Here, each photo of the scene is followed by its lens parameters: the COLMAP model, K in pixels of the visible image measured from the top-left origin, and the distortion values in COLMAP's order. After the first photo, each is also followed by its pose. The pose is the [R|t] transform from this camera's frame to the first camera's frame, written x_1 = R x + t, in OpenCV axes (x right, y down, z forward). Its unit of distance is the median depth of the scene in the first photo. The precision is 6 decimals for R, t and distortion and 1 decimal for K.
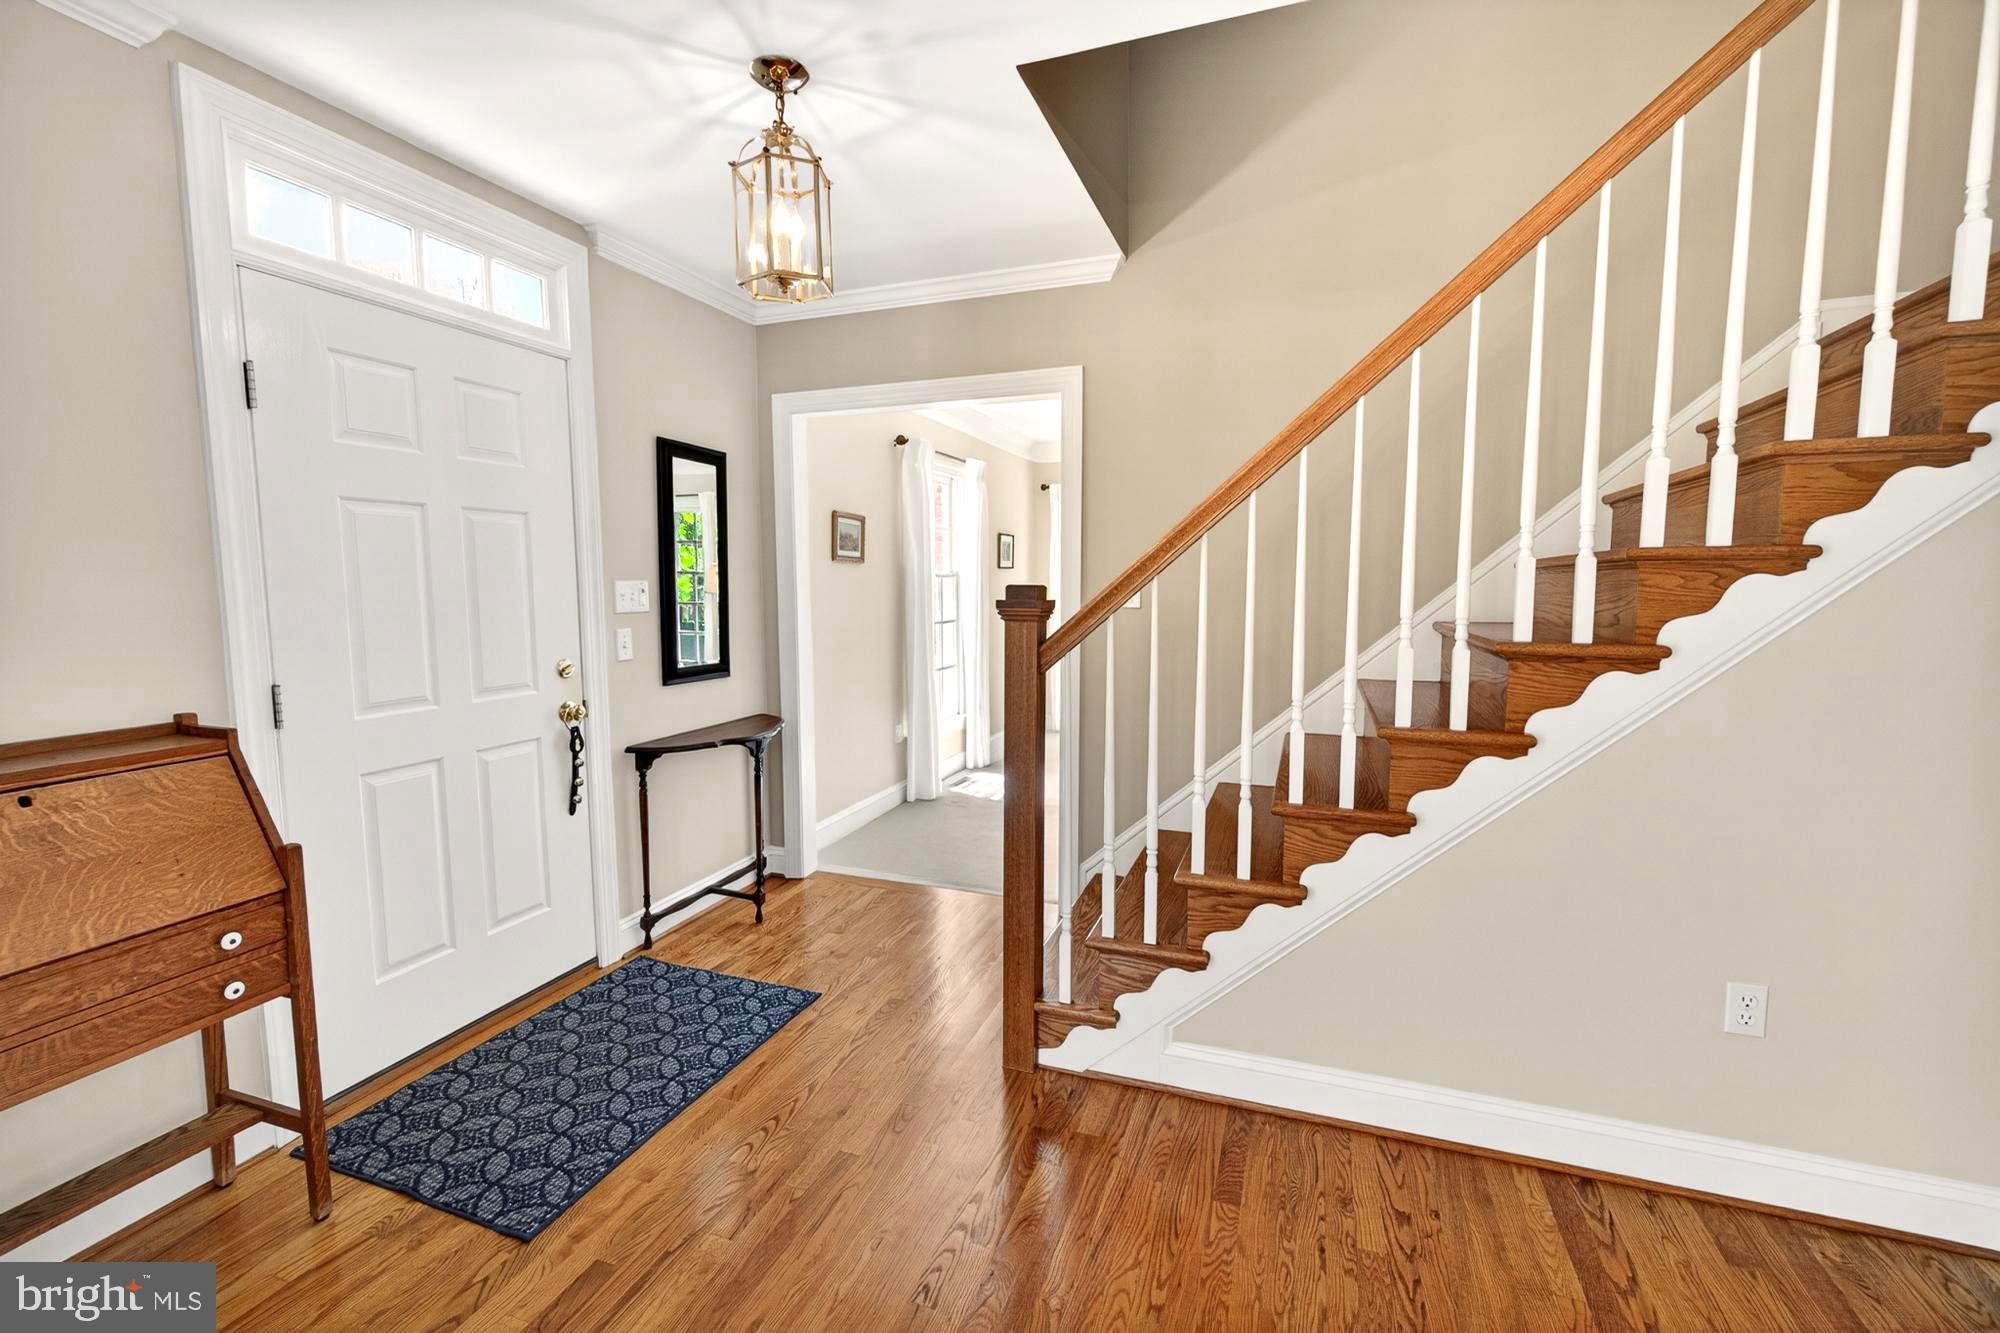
lens RADIAL K [[841.5, 0, 989.7], [0, 841.5, 663.0], [0, 0, 1]] dist [-0.001285, -0.000616]
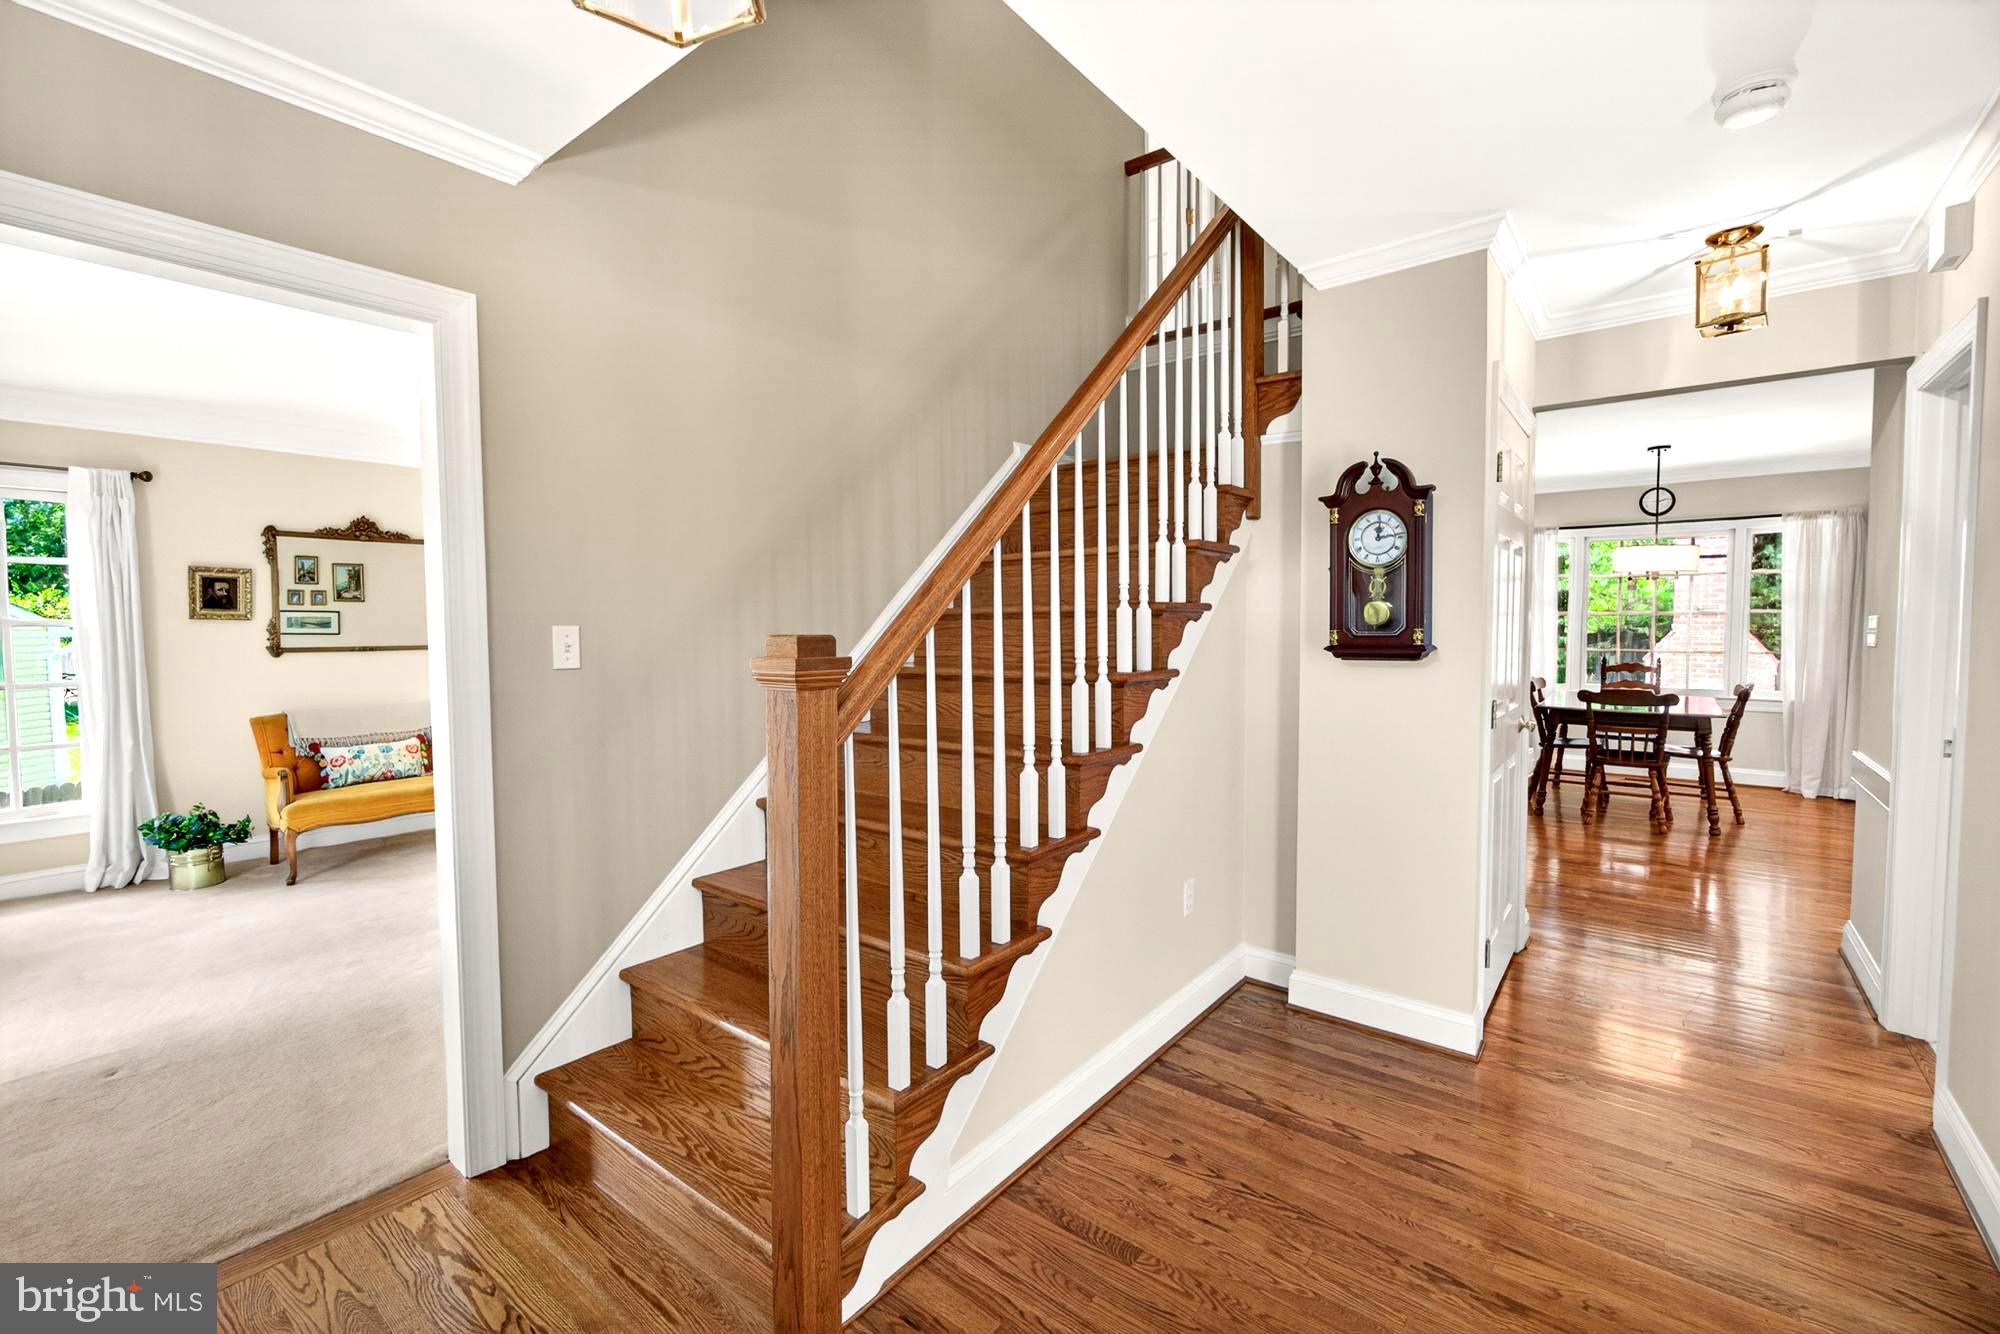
lens RADIAL K [[841.5, 0, 989.7], [0, 841.5, 663.5], [0, 0, 1]] dist [-0.001285, -0.000616]
pose [[0.315936, -0.045468, 0.947690, -0.599524], [0.098194, 0.995054, 0.015005, -0.072125], [-0.943685, 0.088317, 0.318838, 0.701789]]
